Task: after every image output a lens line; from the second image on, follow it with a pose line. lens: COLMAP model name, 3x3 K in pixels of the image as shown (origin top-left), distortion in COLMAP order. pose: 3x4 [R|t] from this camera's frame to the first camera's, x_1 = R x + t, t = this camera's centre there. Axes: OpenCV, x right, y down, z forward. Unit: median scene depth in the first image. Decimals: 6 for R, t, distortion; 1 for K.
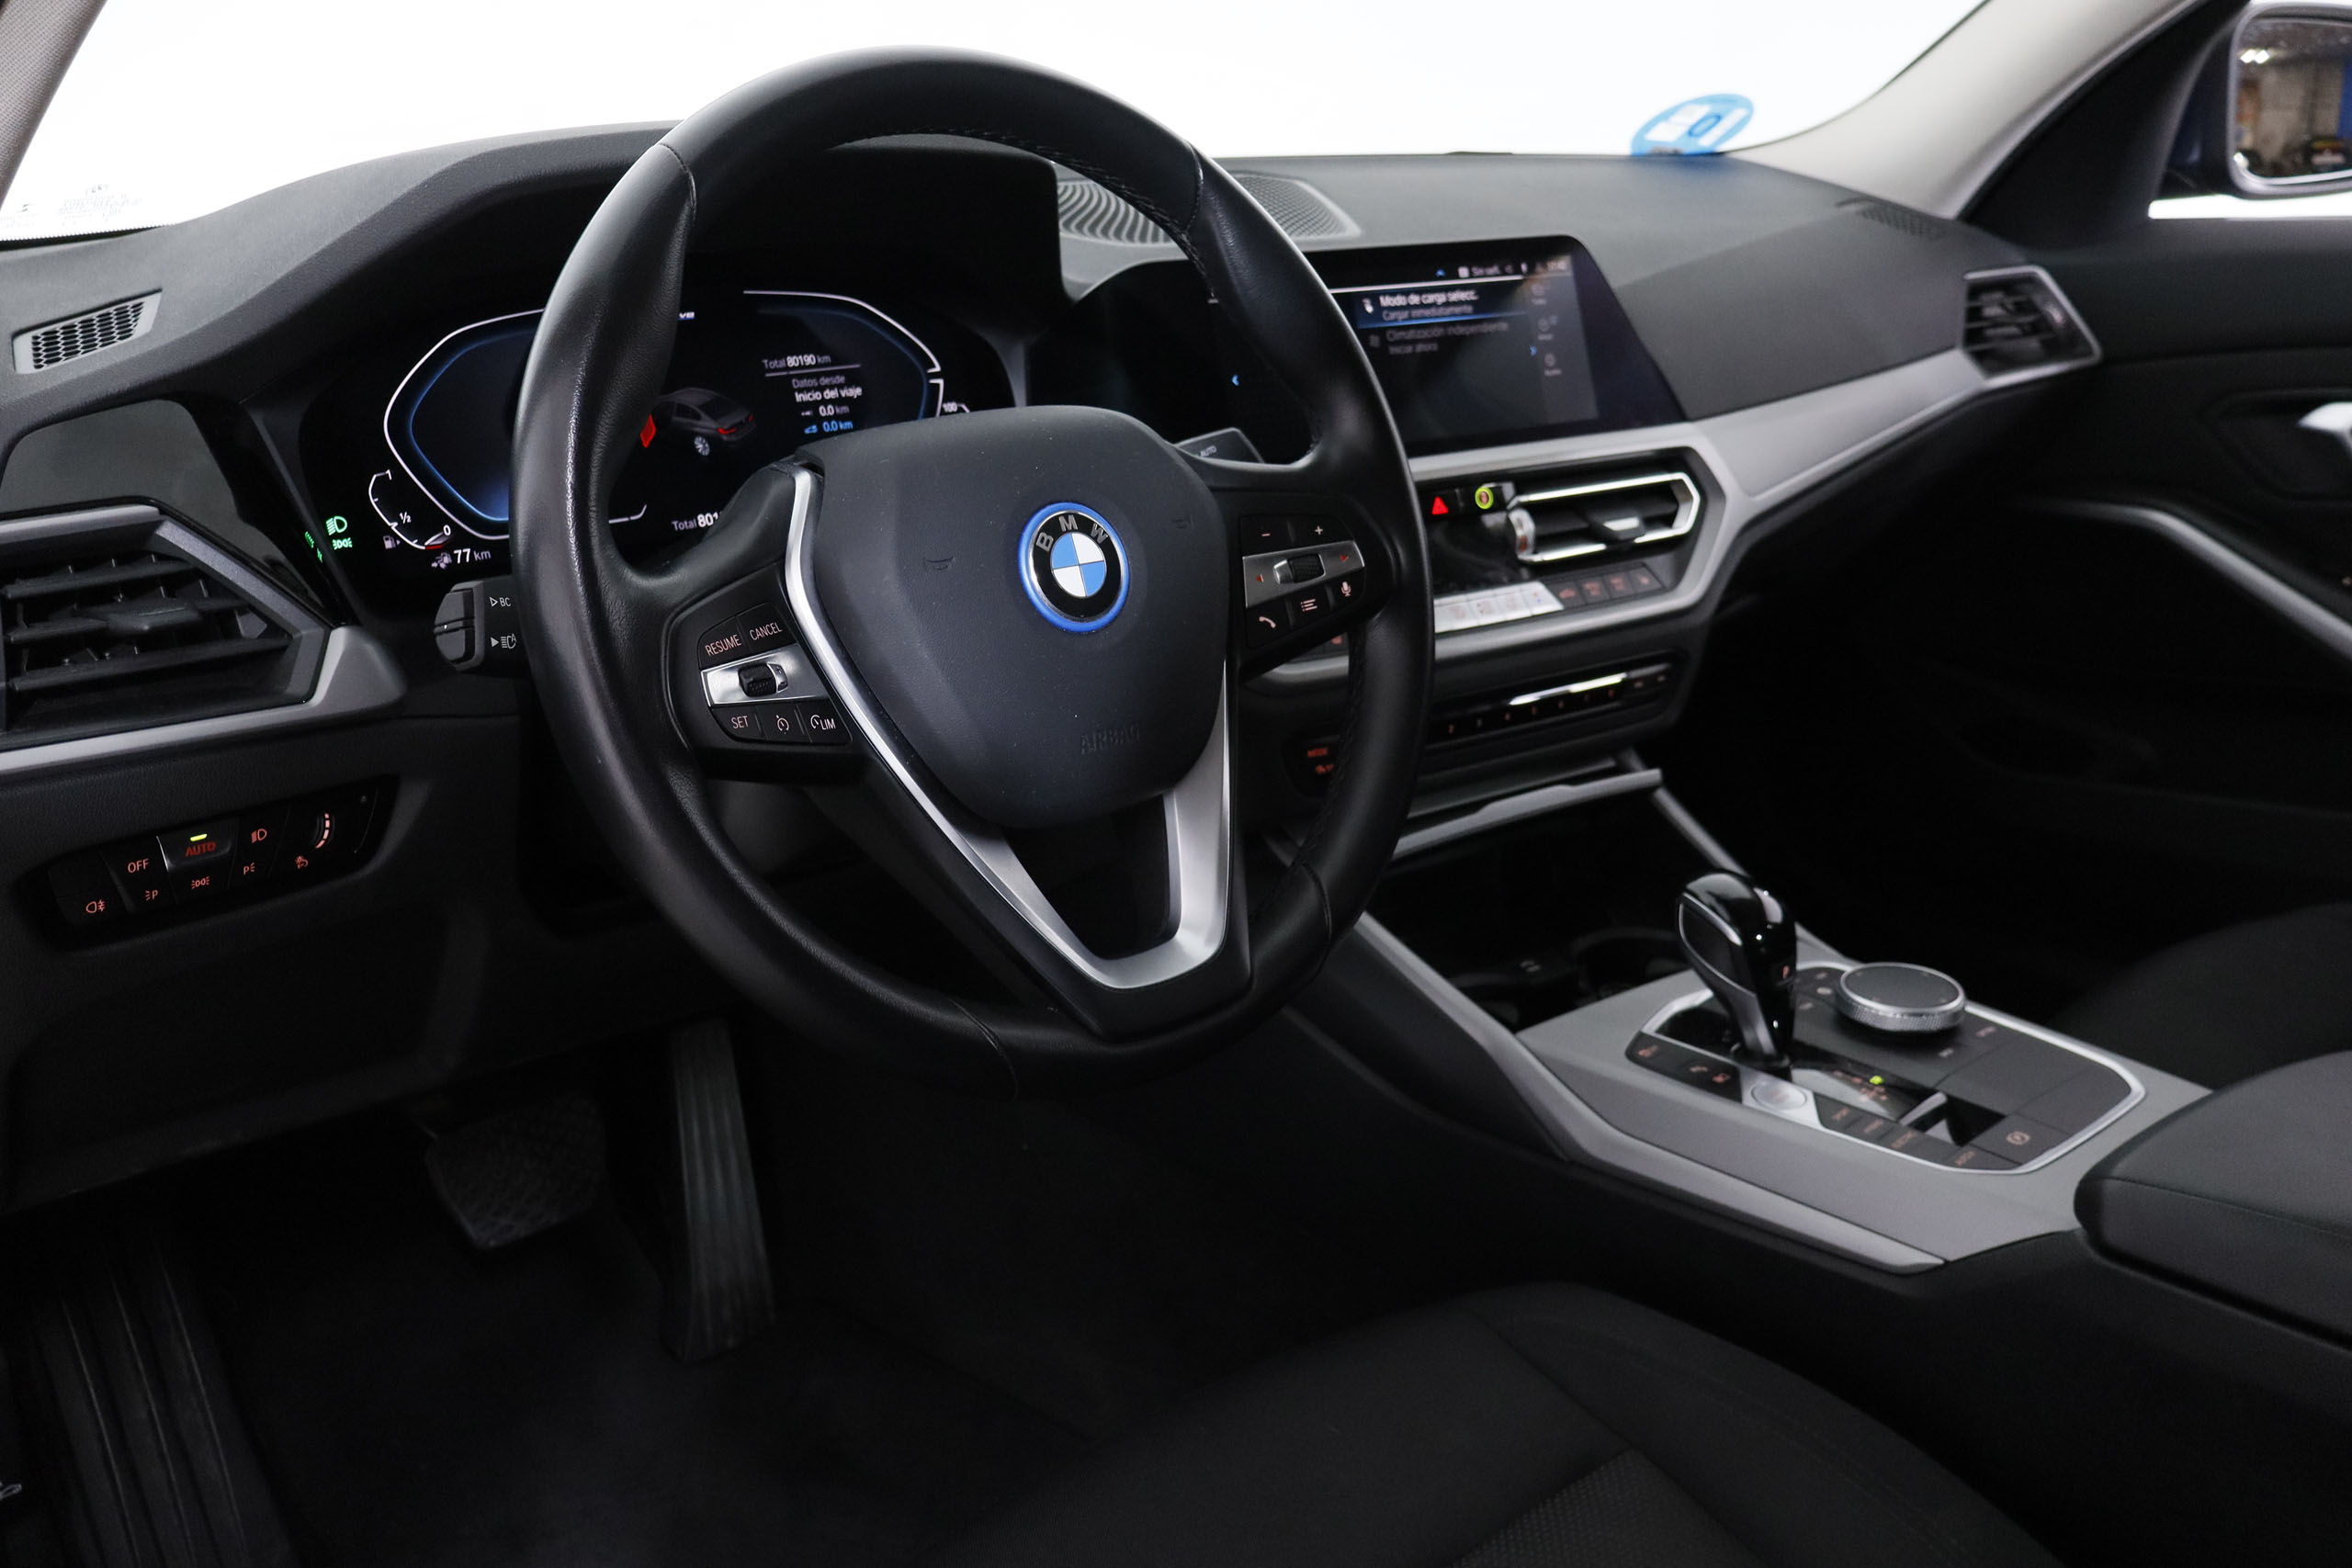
lens RADIAL K [[2193.1, 0, 1168.0], [0, 2193.1, 780.4], [0, 0, 1]] dist [-0.023985, -0.006270]
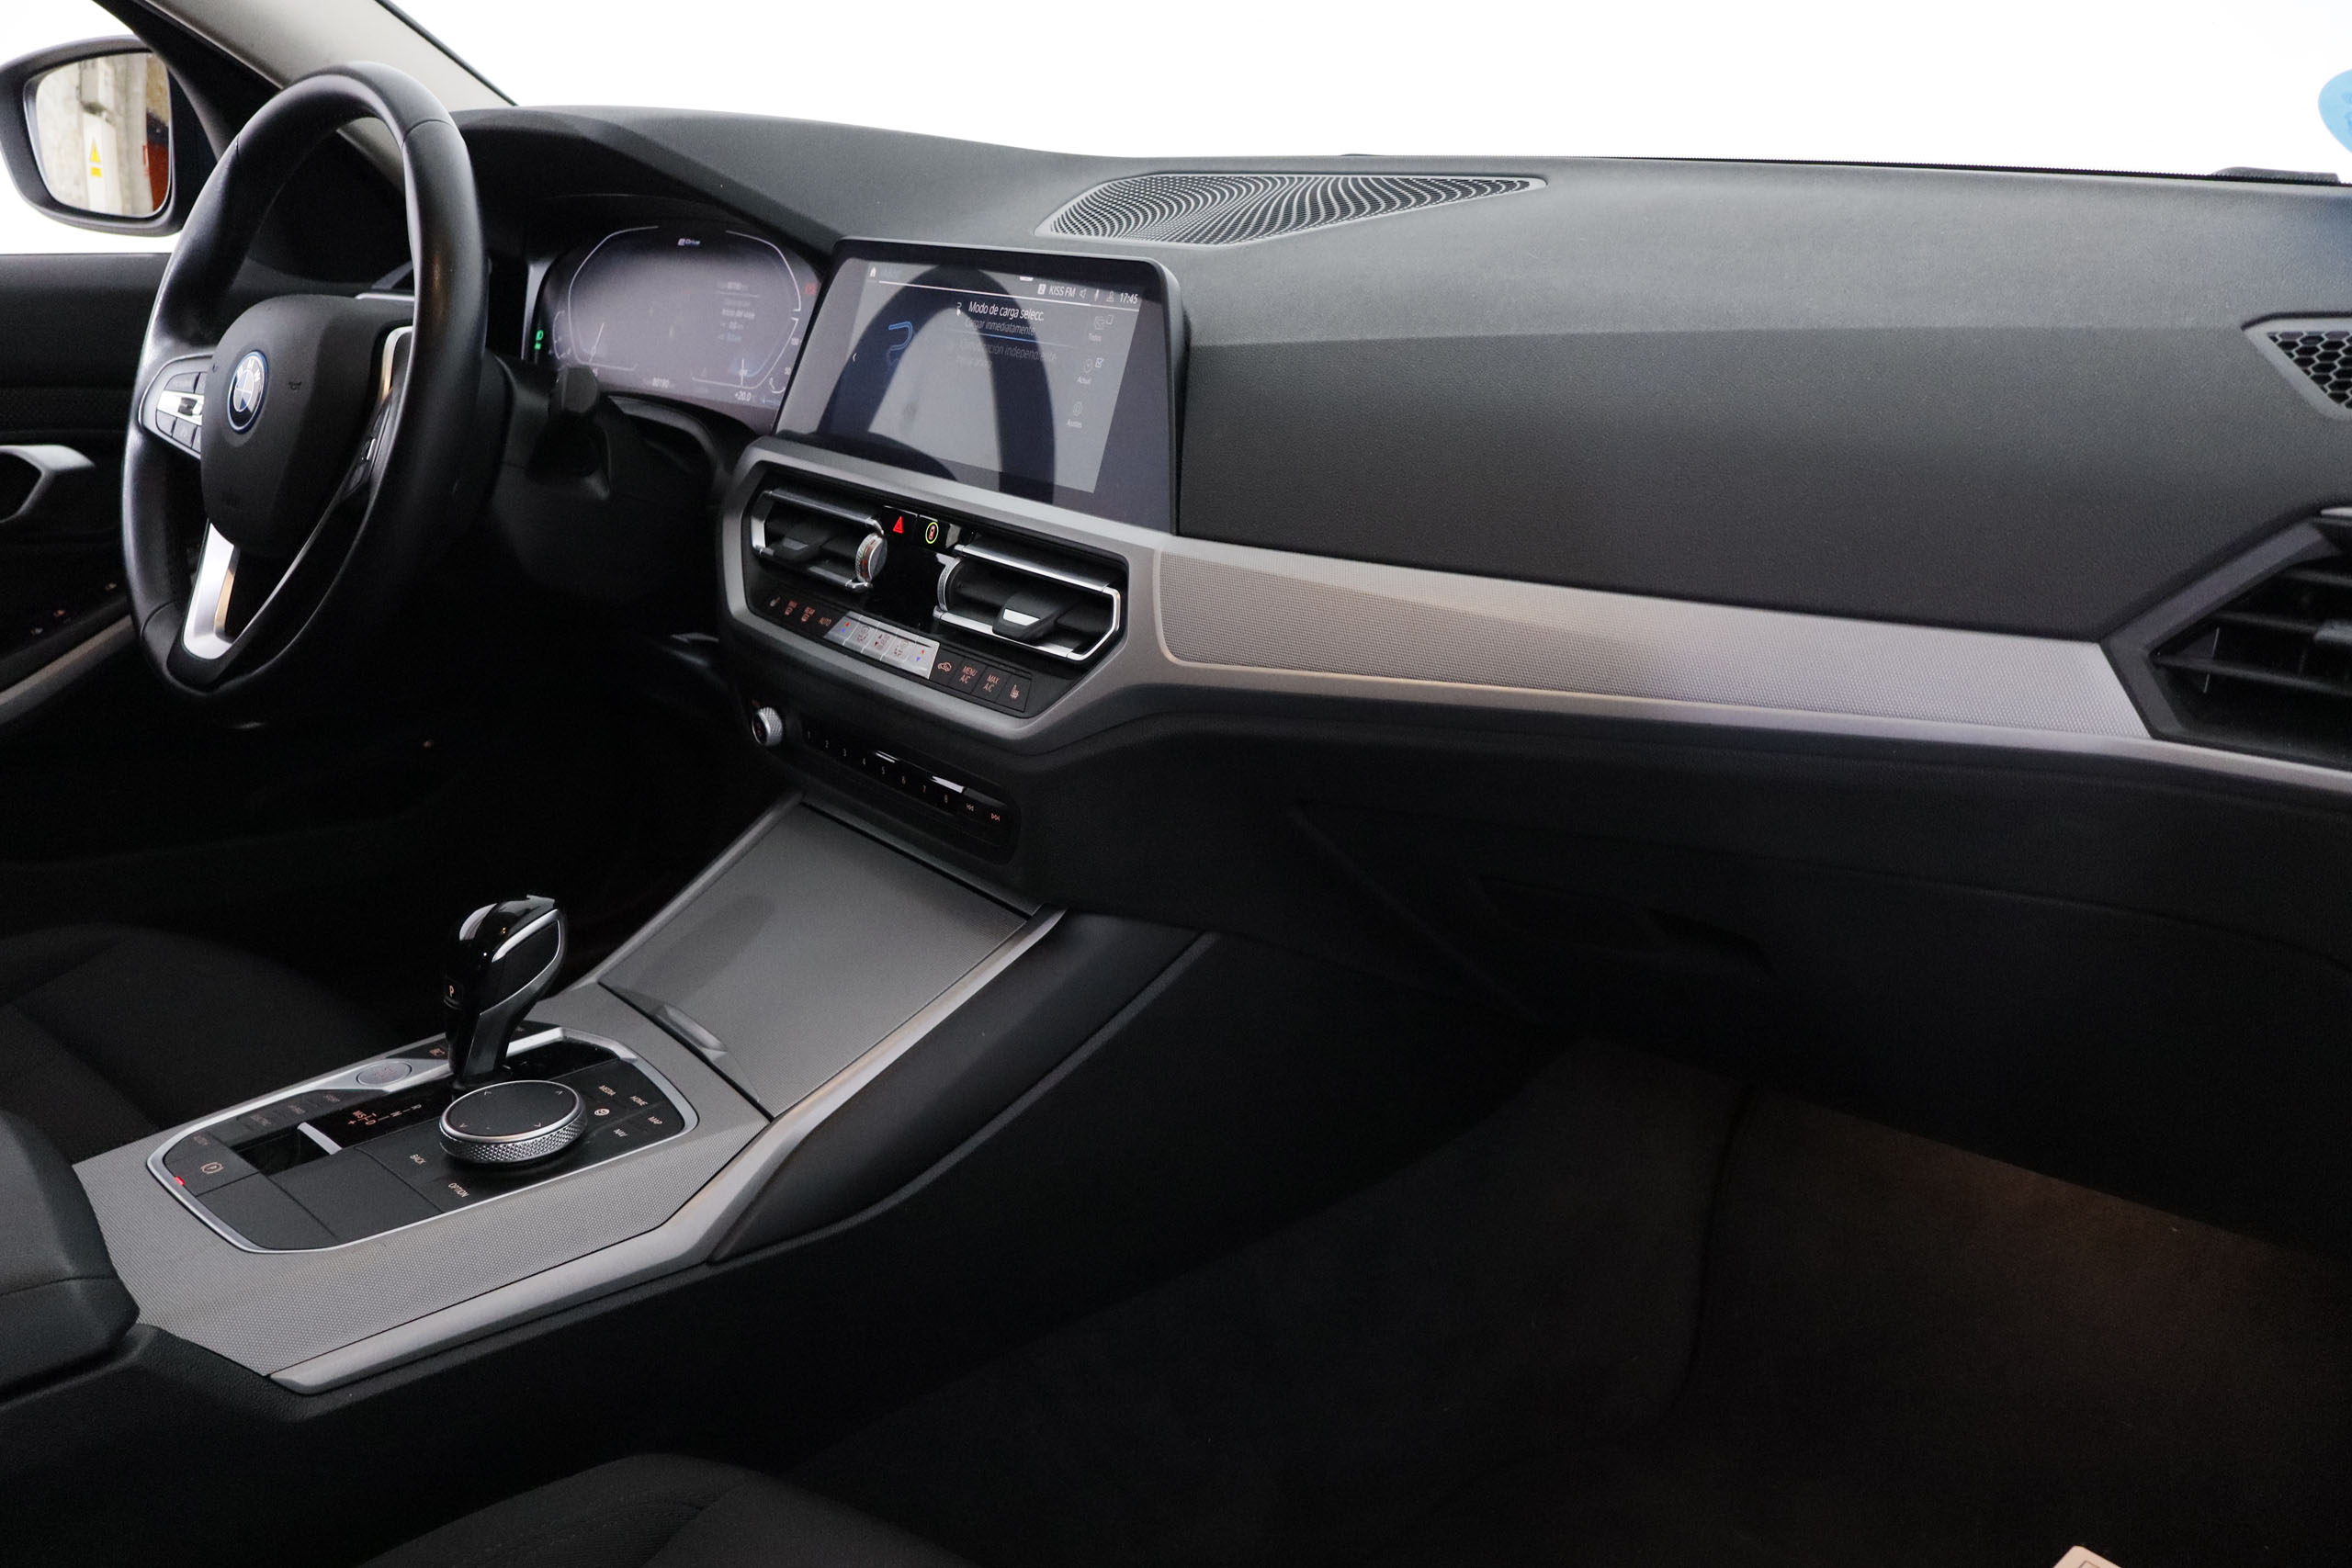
lens RADIAL K [[2193.1, 0, 1168.1], [0, 2193.1, 778.5], [0, 0, 1]] dist [-0.023985, -0.006270]
pose [[0.041220, 0.300758, -0.952809, 0.991445], [-0.298525, 0.913768, 0.275519, -0.299989], [0.953511, 0.273081, 0.127449, 0.961549]]
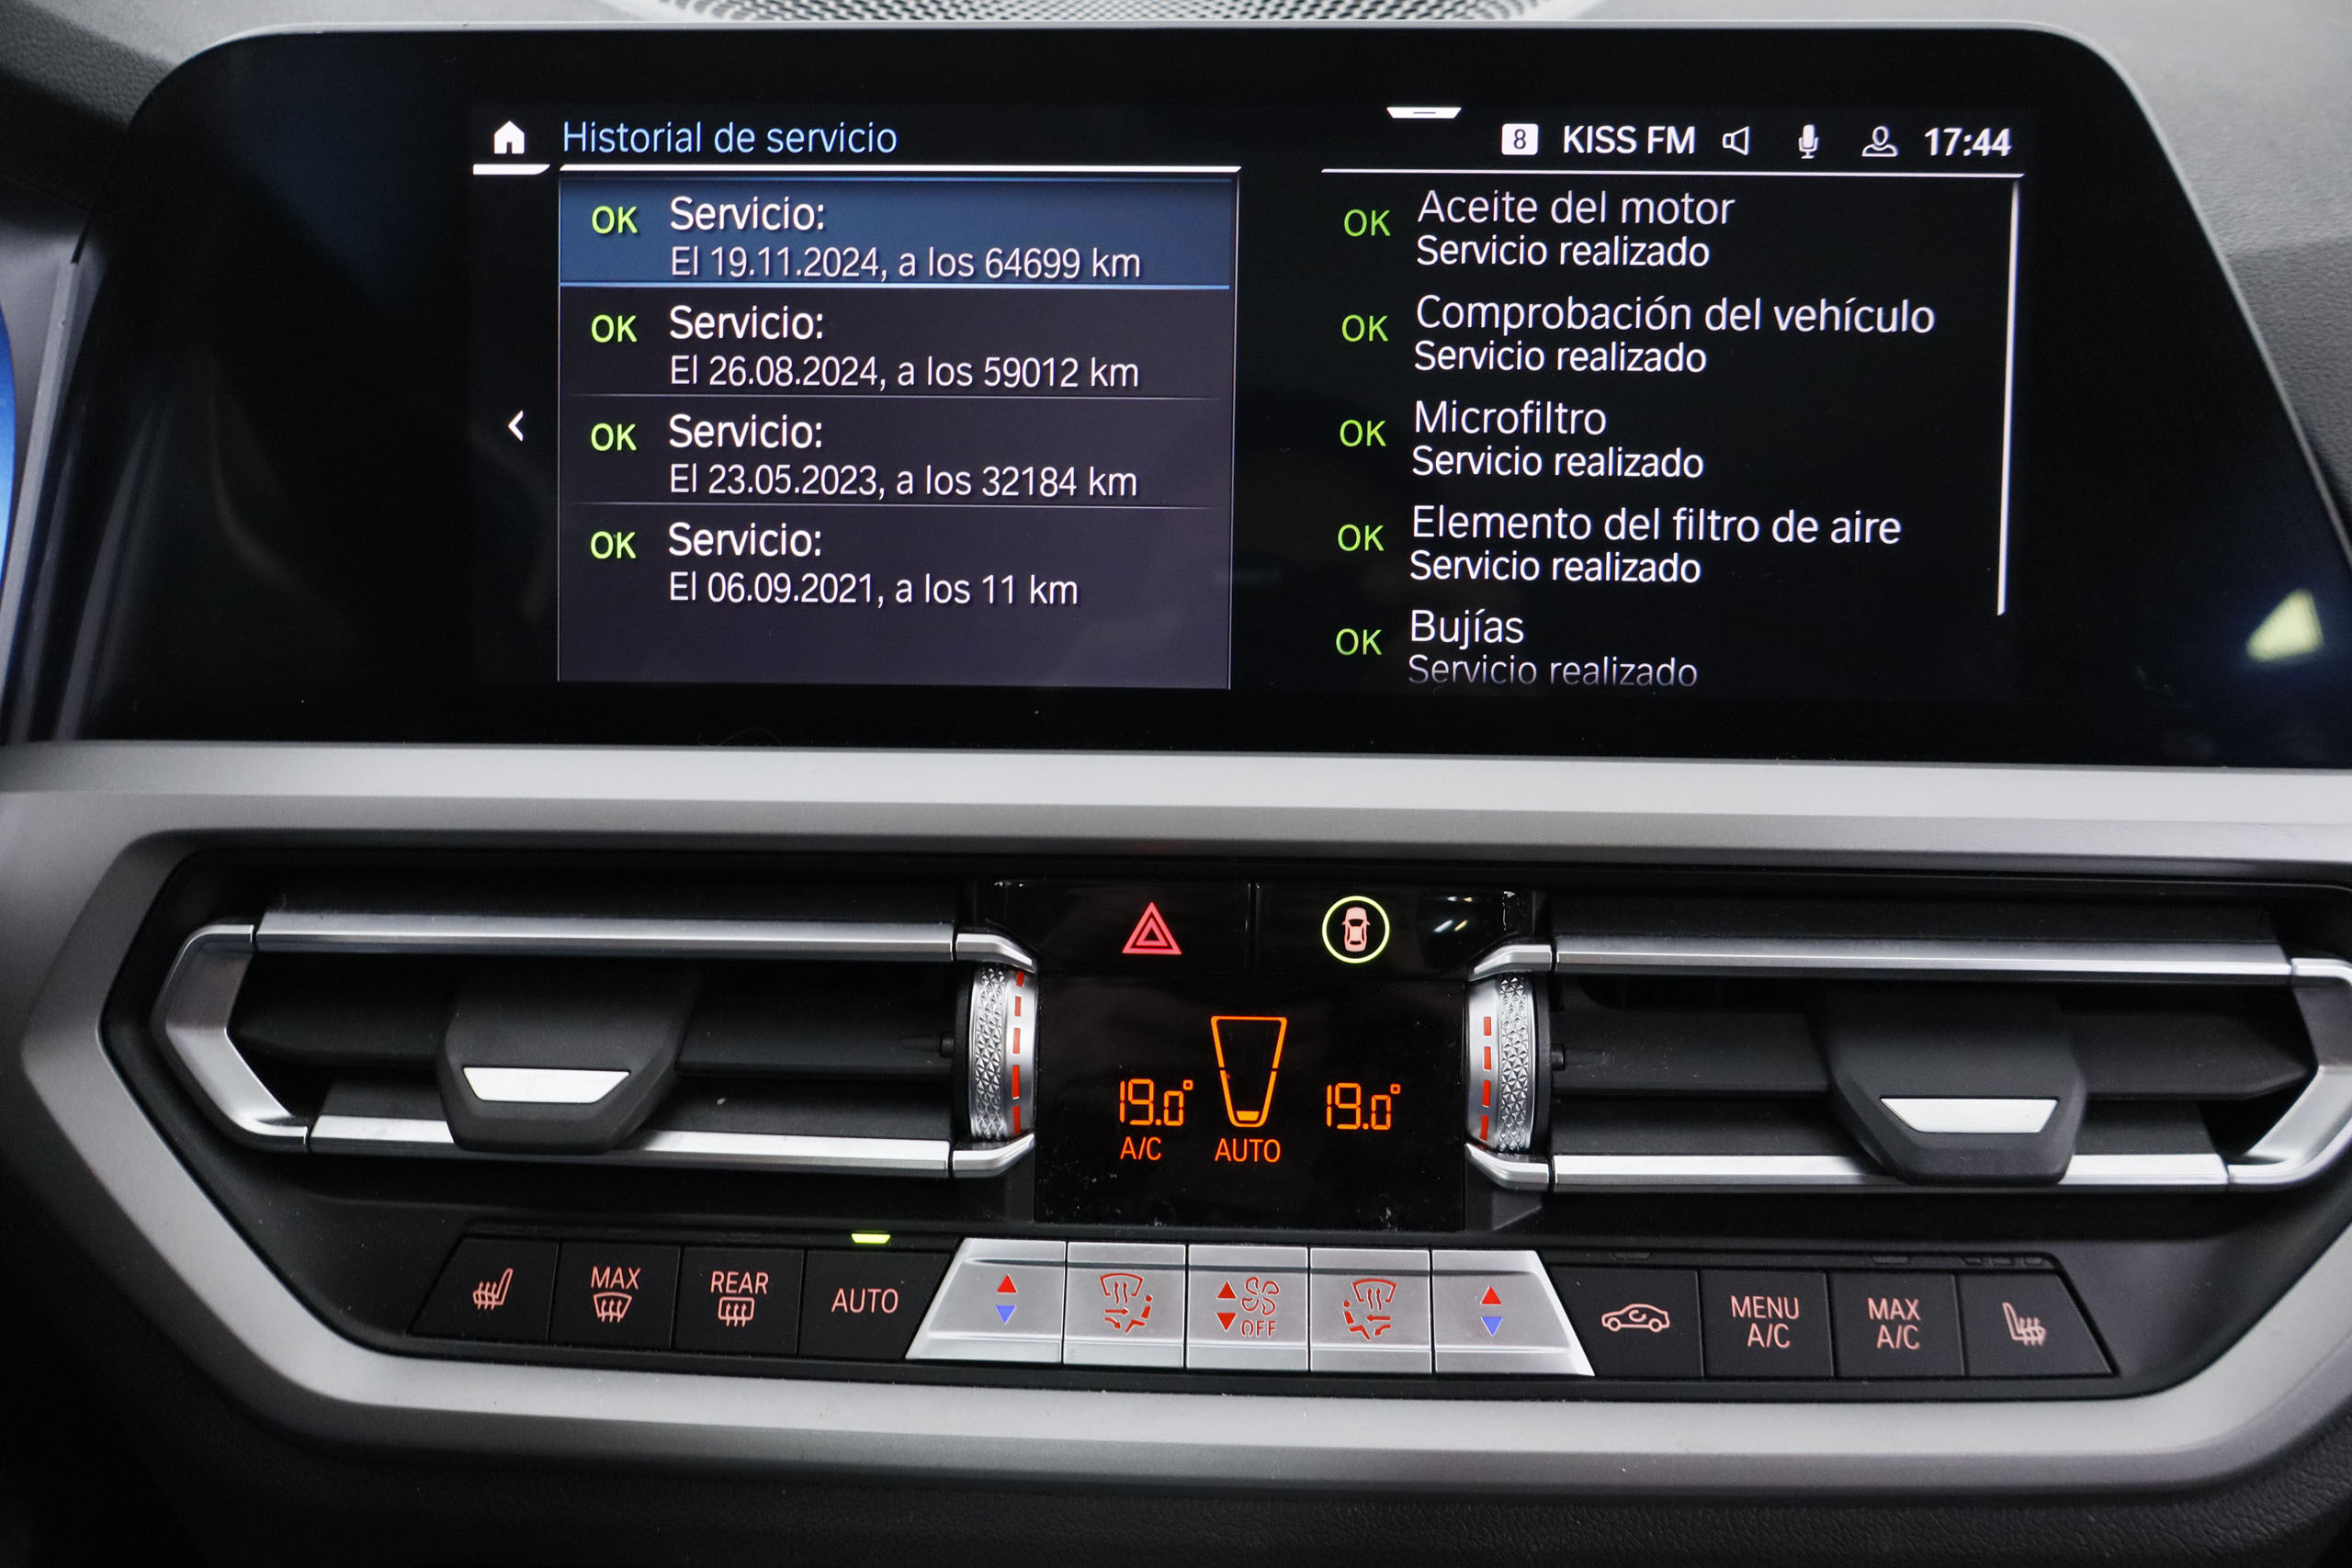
lens RADIAL K [[2115.9, 0, 1176.7], [0, 2115.9, 797.3], [0, 0, 1]] dist [0.034372, -0.043692]
pose [[0.815110, 0.213512, -0.538525, 0.259974], [-0.190760, 0.976683, 0.098496, -0.161767], [0.546998, 0.022444, 0.836833, 0.720696]]
